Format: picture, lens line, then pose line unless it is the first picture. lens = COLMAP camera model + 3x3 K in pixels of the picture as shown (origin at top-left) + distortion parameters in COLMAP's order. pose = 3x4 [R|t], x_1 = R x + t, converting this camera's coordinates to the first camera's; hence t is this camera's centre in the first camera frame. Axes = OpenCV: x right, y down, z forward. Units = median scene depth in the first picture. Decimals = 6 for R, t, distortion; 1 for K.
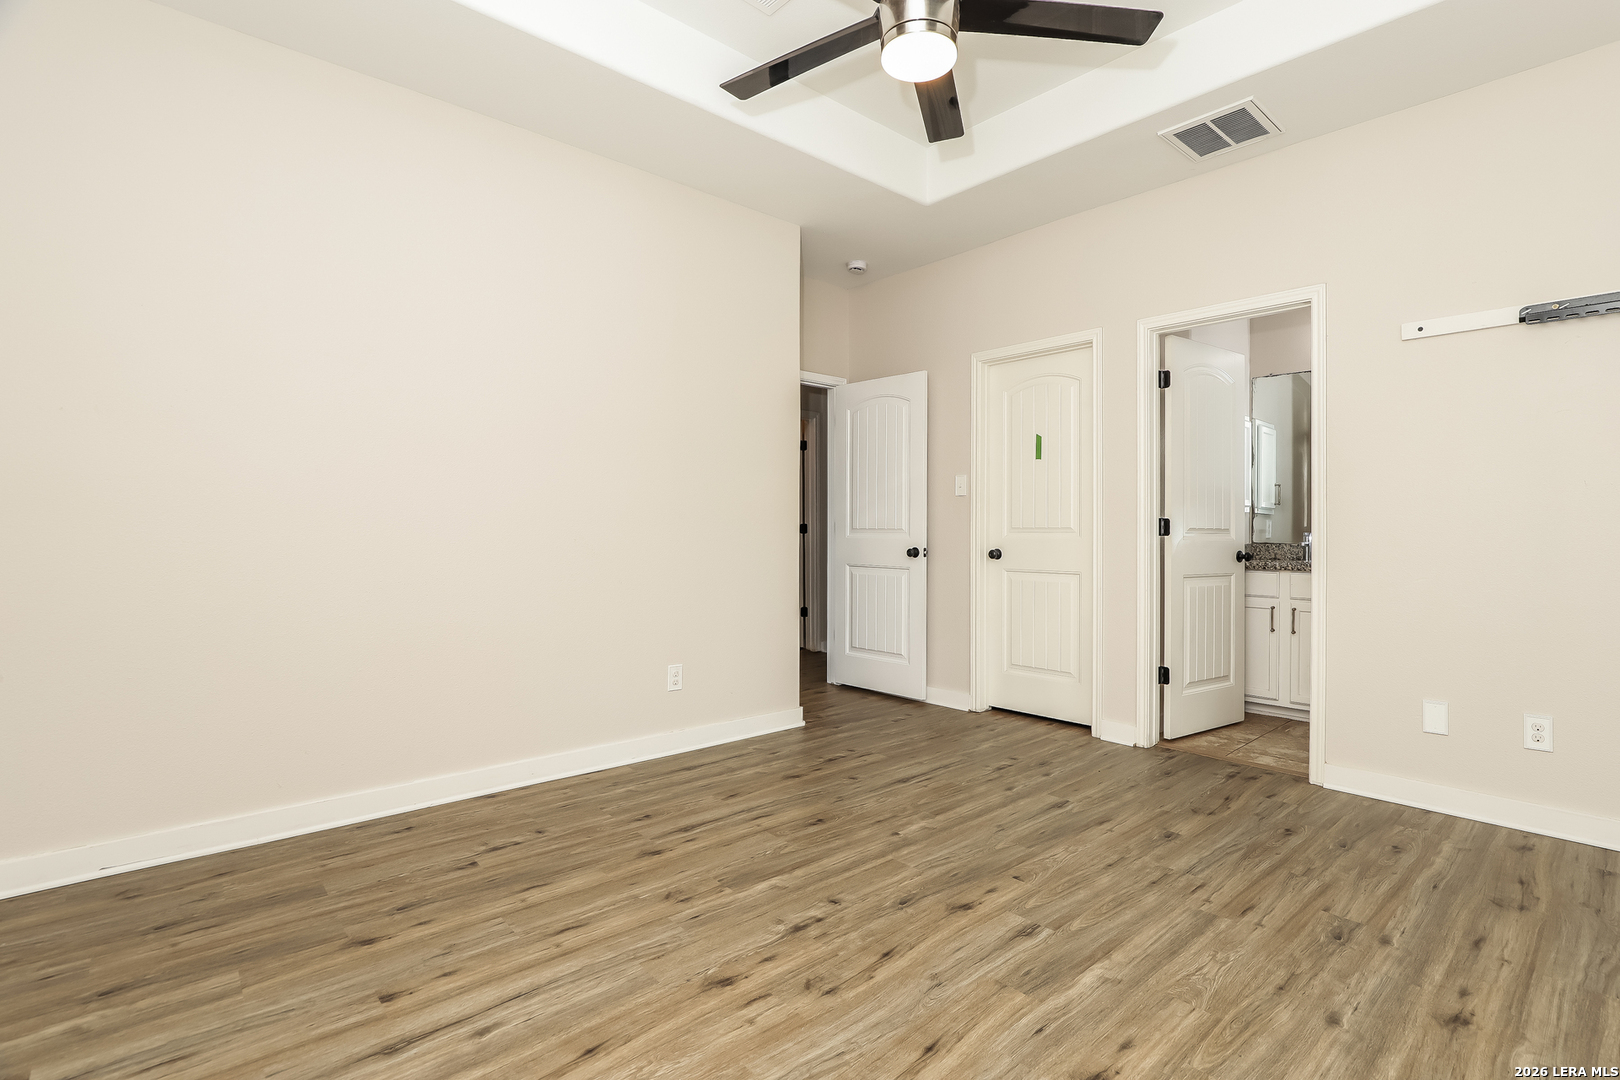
lens RADIAL K [[776.9, 0, 815.1], [0, 776.9, 539.0], [0, 0, 1]] dist [-0.018974, -0.000226]
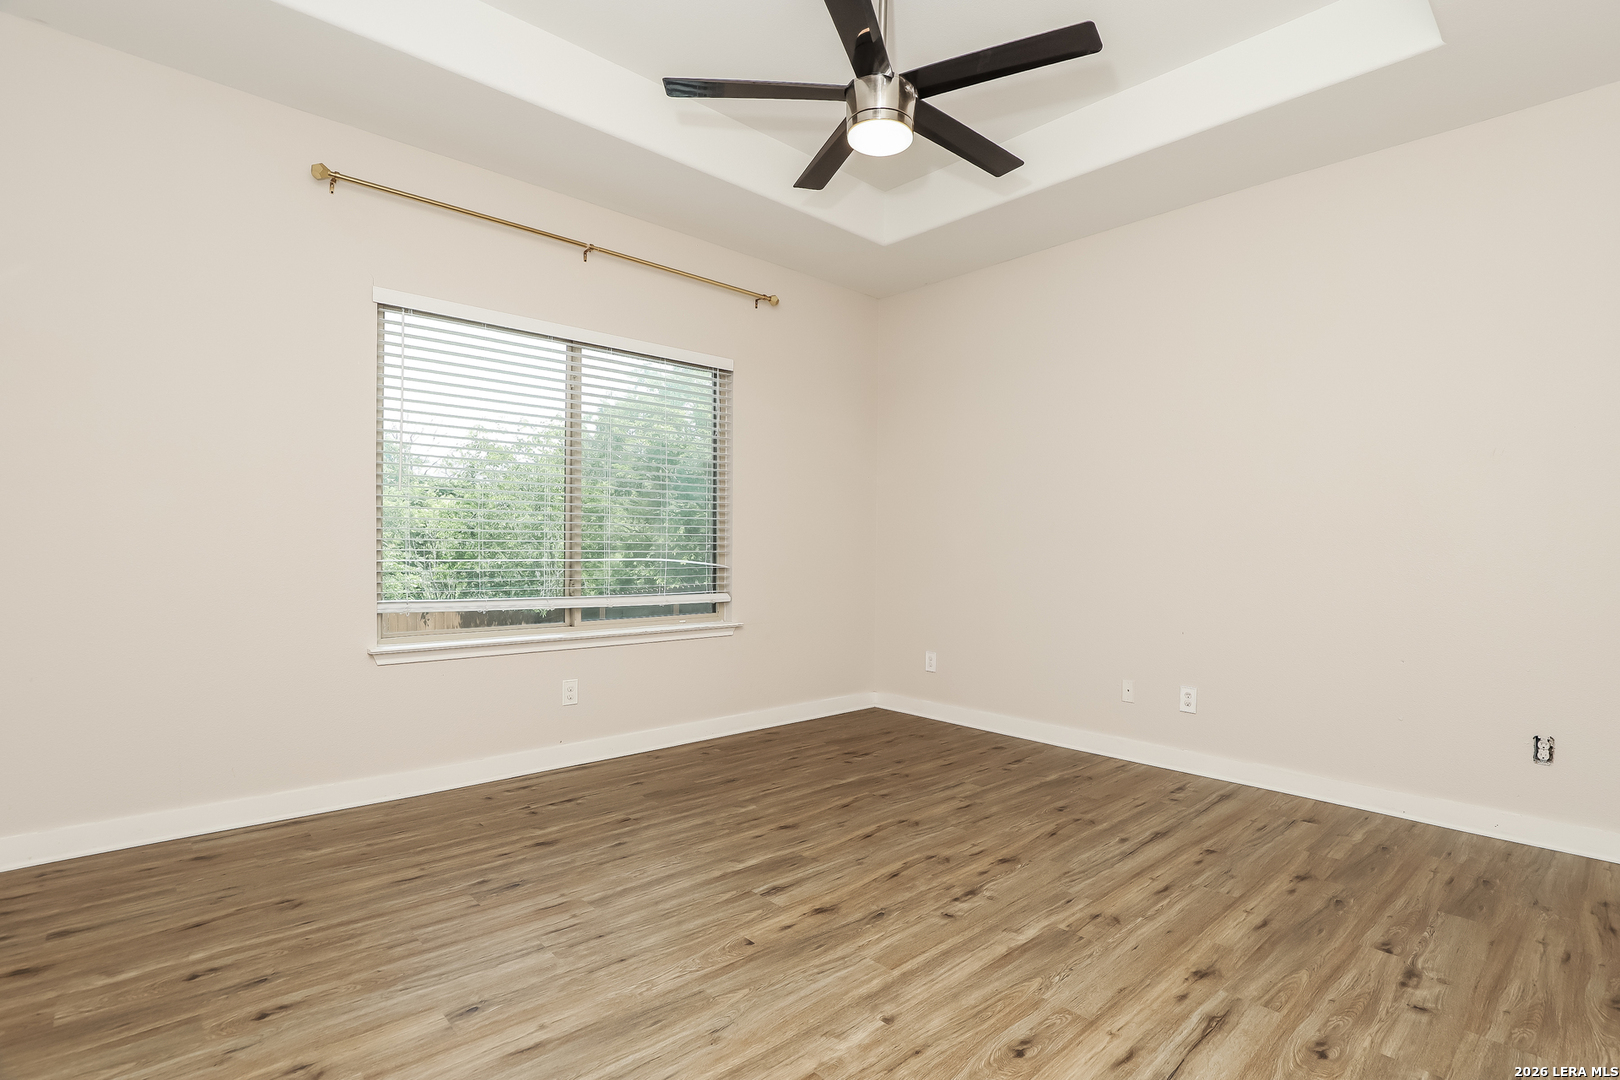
lens RADIAL K [[776.9, 0, 806.4], [0, 776.9, 539.5], [0, 0, 1]] dist [-0.018974, -0.000226]
pose [[-0.999894, -0.014585, -0.000490, 0.221388], [-0.014586, 0.999893, 0.001150, -0.023196], [0.000473, 0.001157, -0.999999, 2.040505]]
